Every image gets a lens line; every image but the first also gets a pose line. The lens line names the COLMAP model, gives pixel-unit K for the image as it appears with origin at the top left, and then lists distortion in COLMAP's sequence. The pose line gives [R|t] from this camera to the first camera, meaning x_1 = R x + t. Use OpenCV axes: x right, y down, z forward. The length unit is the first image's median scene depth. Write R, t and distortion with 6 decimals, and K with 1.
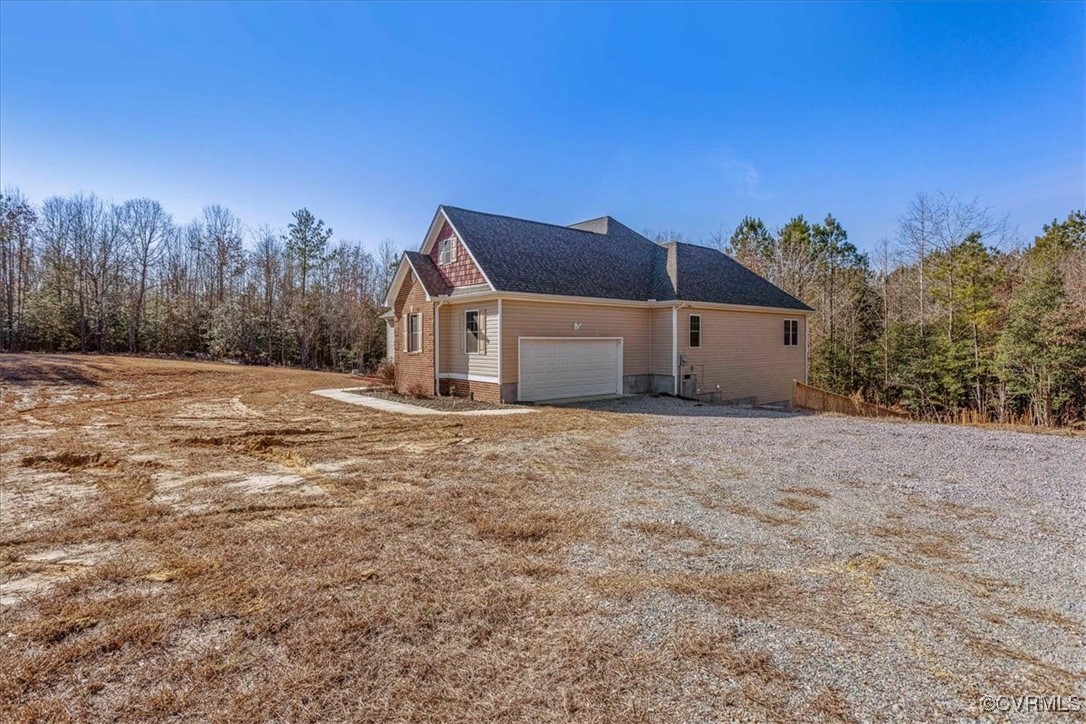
lens RADIAL K [[517.9, 0, 545.0], [0, 517.9, 344.3], [0, 0, 1]] dist [-0.009857, 0.002461]
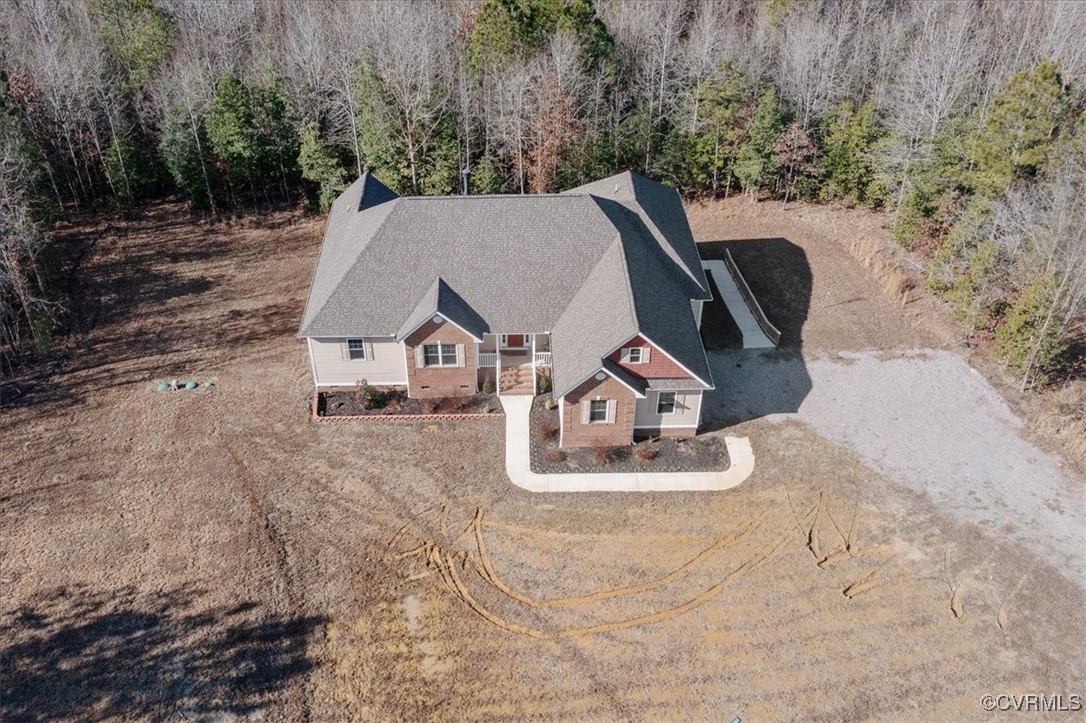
lens RADIAL K [[962.6, 0, 480.2], [0, 962.6, 316.7], [0, 0, 1]] dist [-0.020960, -0.006579]
pose [[0.643893, -0.467265, 0.605859, -1.731781], [0.034170, 0.808625, 0.587331, -1.576963], [-0.764352, -0.357476, 0.536635, 0.042134]]
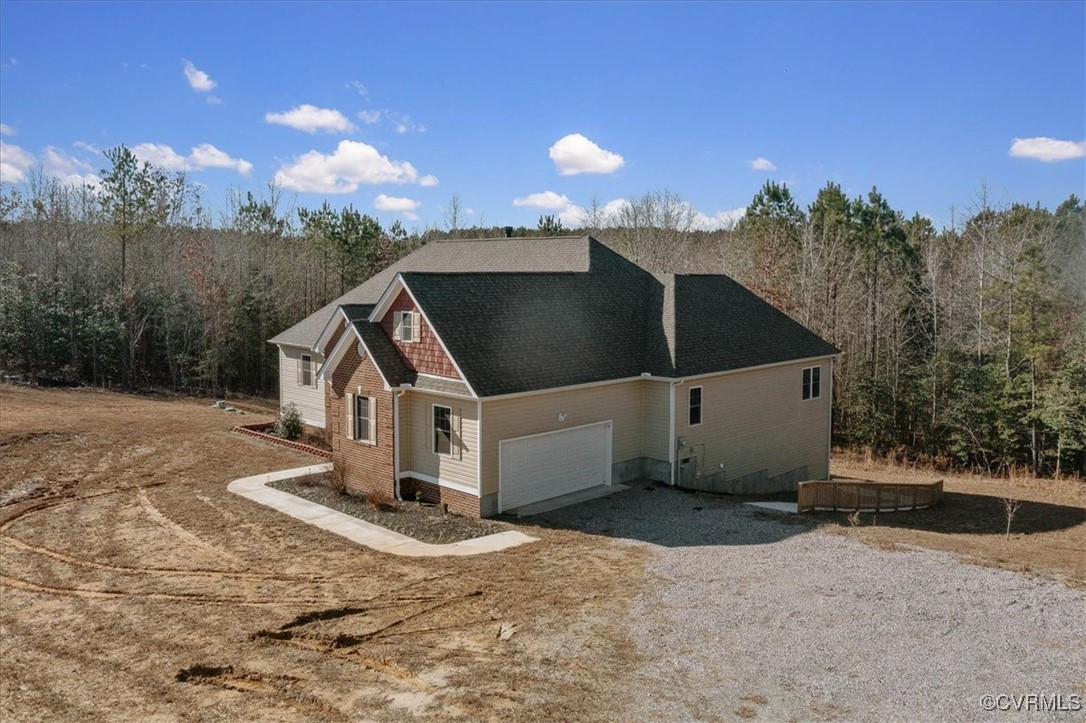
lens RADIAL K [[850.5, 0, 541.9], [0, 850.5, 322.3], [0, 0, 1]] dist [-0.019062, -0.000712]
pose [[0.994948, -0.004398, 0.100292, -0.102665], [-0.001087, 0.998510, 0.054566, -0.246145], [-0.100383, -0.054400, 0.993461, -0.361733]]
